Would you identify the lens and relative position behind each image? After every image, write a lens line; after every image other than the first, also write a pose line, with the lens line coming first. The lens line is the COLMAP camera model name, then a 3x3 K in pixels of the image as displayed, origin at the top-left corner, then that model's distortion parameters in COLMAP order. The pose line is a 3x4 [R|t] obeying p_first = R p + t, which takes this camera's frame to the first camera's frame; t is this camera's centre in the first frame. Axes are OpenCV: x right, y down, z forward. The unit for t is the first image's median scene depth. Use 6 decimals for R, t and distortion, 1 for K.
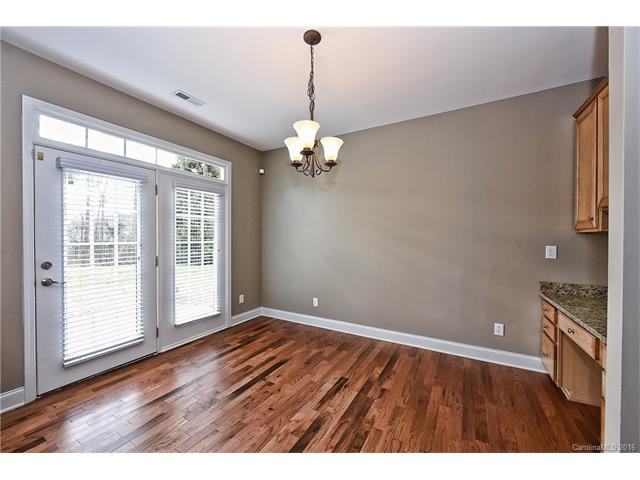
lens RADIAL K [[256.6, 0, 320.0], [0, 256.6, 240.0], [0, 0, 1]] dist [0.000937, 0.000103]
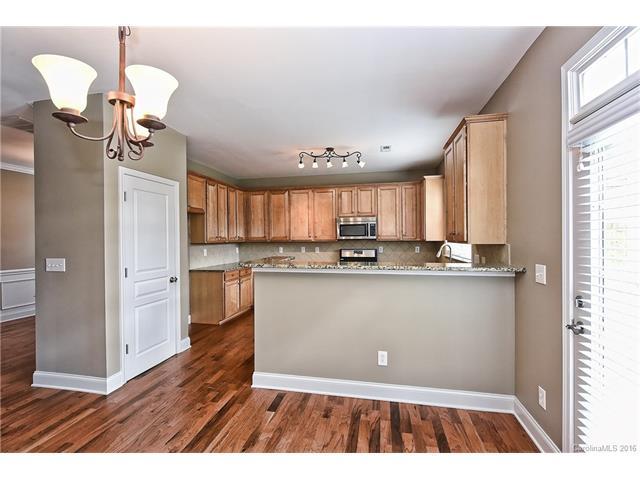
lens RADIAL K [[295.6, 0, 320.0], [0, 295.6, 240.0], [0, 0, 1]] dist [0.002298, -0.000139]
pose [[-0.951519, 0.007276, -0.307504, -0.195208], [0.002247, 0.999858, 0.016707, -0.067807], [0.307582, 0.015206, -0.951400, 1.436117]]
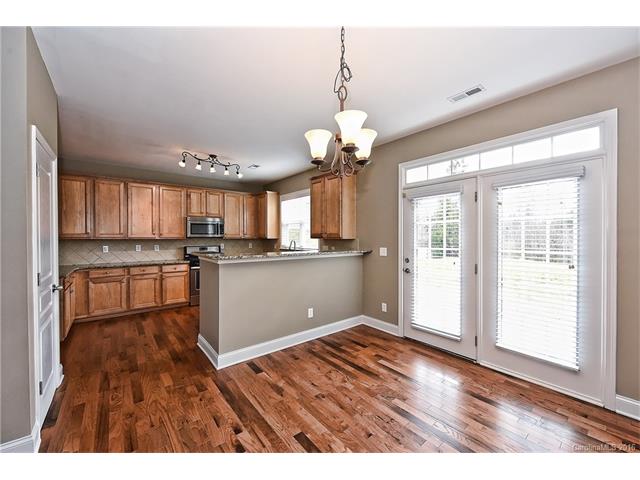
lens RADIAL K [[256.2, 0, 320.0], [0, 256.2, 240.0], [0, 0, 1]] dist [-0.002591, -0.000309]
pose [[-0.364129, 0.007768, -0.931316, 0.638987], [-0.010401, 0.999869, 0.012406, -0.044261], [0.931290, 0.014204, -0.364001, 1.022204]]
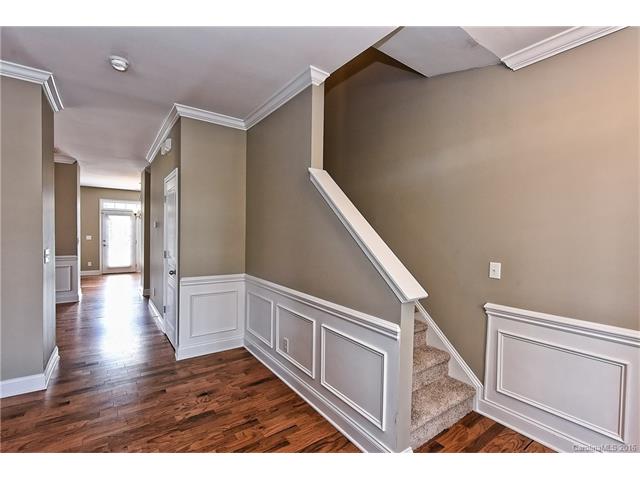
lens RADIAL K [[295.6, 0, 320.0], [0, 295.6, 240.0], [0, 0, 1]] dist [0.002298, -0.000139]
pose [[0.903505, 0.014711, -0.428325, 3.608131], [-0.014601, 0.999887, 0.003541, 0.021355], [0.428329, 0.003055, 0.903618, -1.561967]]
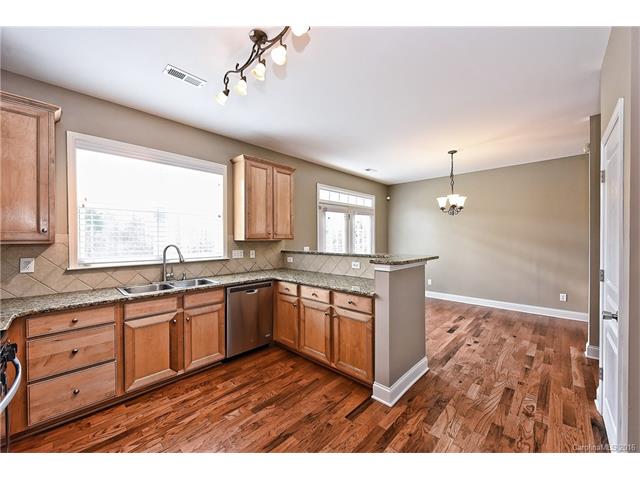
lens RADIAL K [[256.6, 0, 320.0], [0, 256.6, 240.0], [0, 0, 1]] dist [0.000937, 0.000103]
pose [[0.972097, -0.006030, -0.234503, -0.514890], [0.005727, 0.999982, -0.001973, -0.027821], [0.234511, 0.000575, 0.972113, -1.168115]]
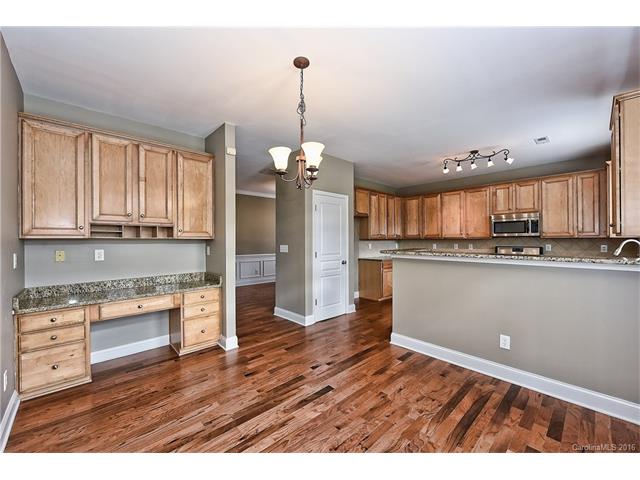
lens RADIAL K [[257.8, 0, 320.0], [0, 257.8, 240.0], [0, 0, 1]] dist [-0.003835, -0.000241]
pose [[-0.954995, -0.000021, 0.296623, -0.357929], [0.003896, 0.999913, 0.012613, -0.032709], [-0.296597, 0.013201, -0.954911, 1.683398]]
